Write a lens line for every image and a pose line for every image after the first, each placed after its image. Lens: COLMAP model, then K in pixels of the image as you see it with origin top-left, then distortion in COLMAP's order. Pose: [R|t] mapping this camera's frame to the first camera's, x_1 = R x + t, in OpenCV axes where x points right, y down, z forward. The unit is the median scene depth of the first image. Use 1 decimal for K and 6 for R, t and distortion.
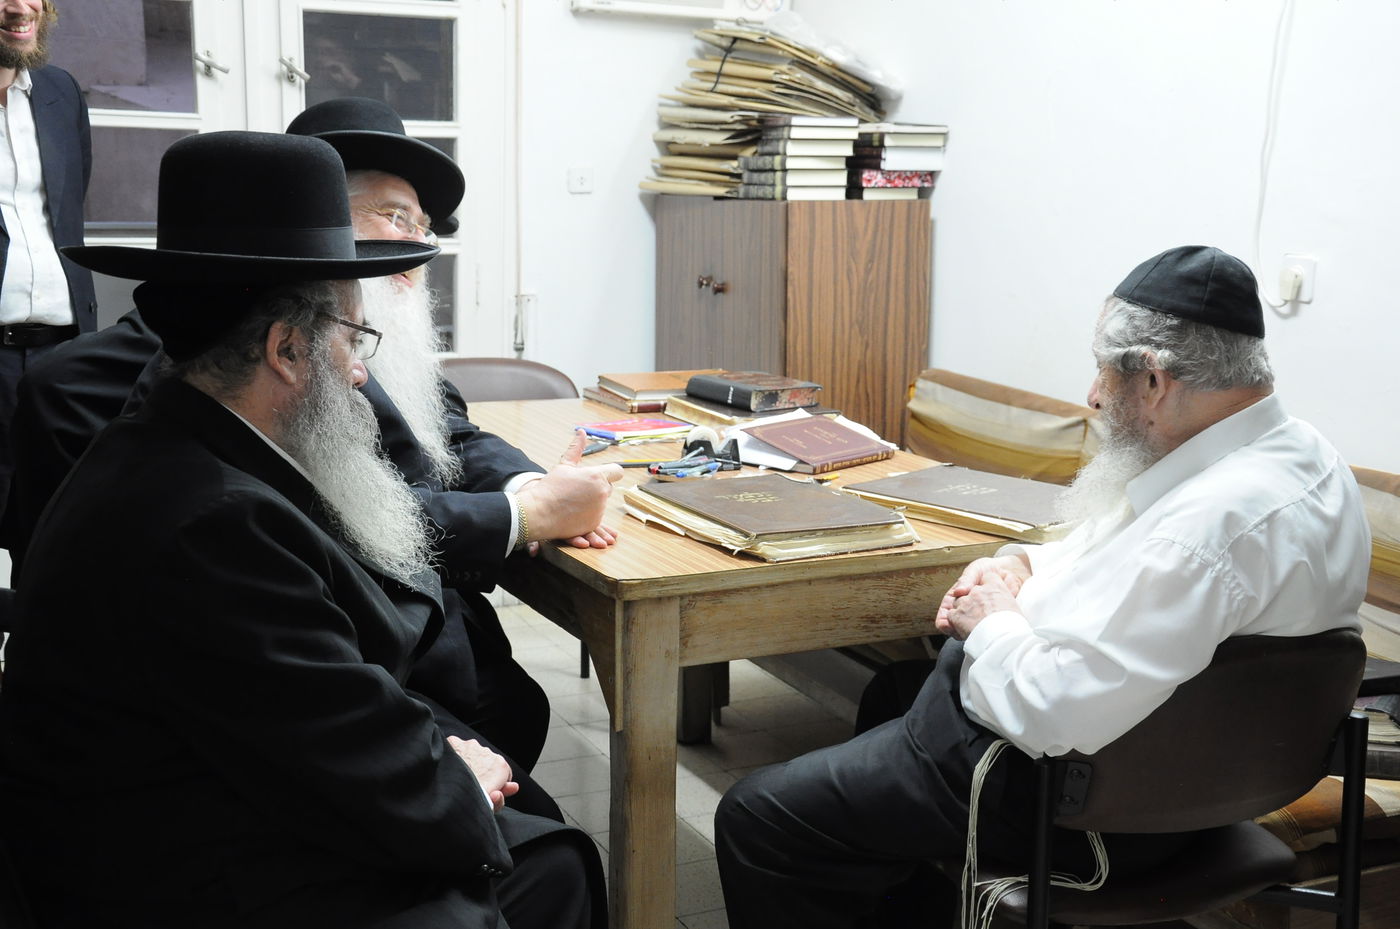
lens RADIAL K [[1751.9, 0, 700.0], [0, 1751.9, 464.5], [0, 0, 1]] dist [0.006463, 0.000795]
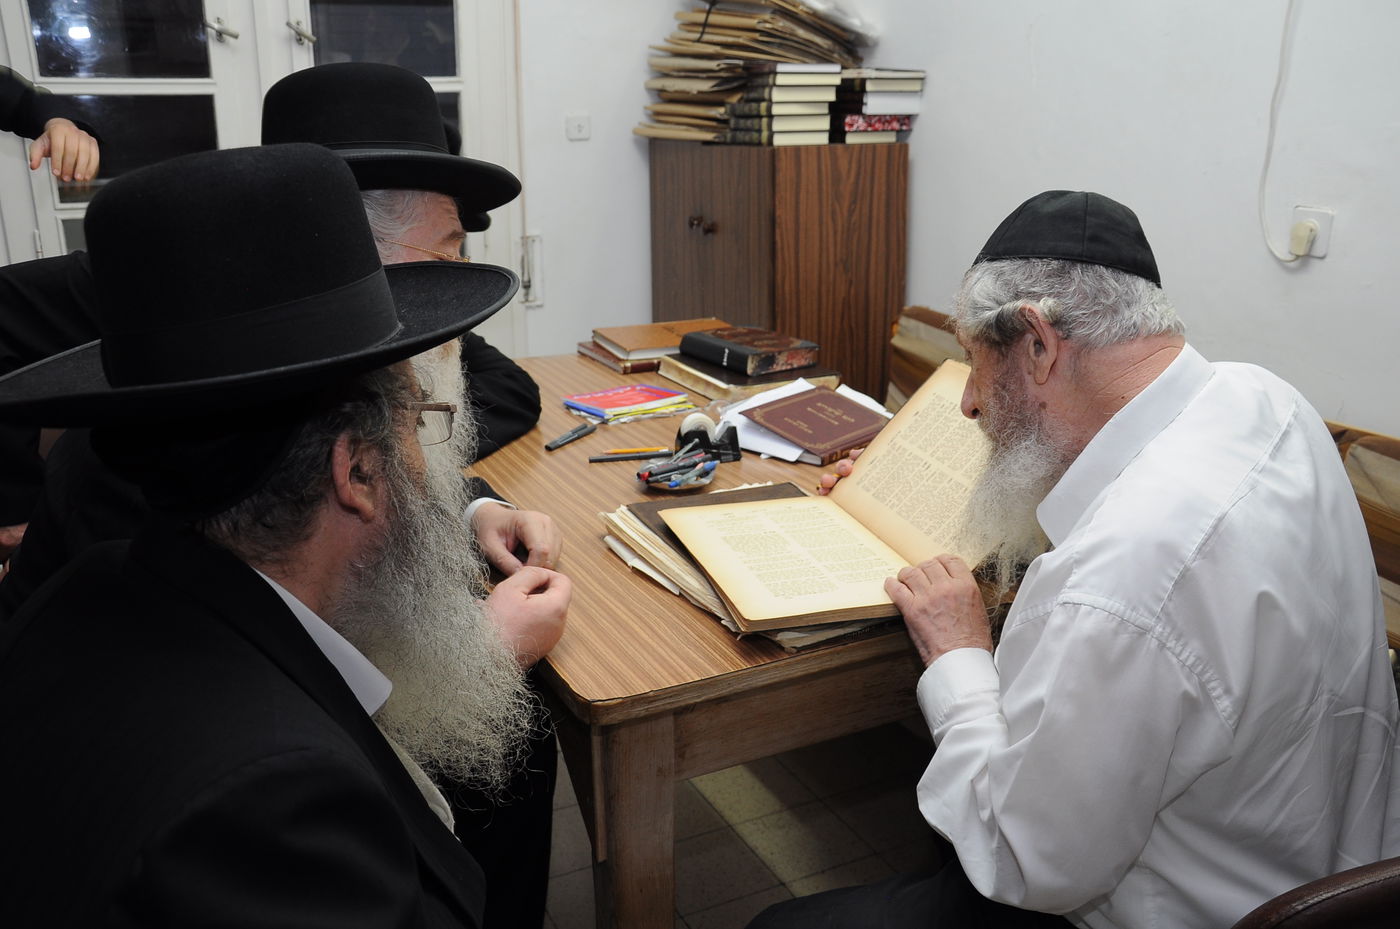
lens RADIAL K [[1230.3, 0, 700.0], [0, 1230.3, 464.5], [0, 0, 1]] dist [-0.091555, 0.001268]
pose [[0.999756, -0.022000, 0.002092, 0.000590], [0.021592, 0.992581, 0.119651, -0.050221], [-0.004709, -0.119577, 0.992814, 0.255939]]
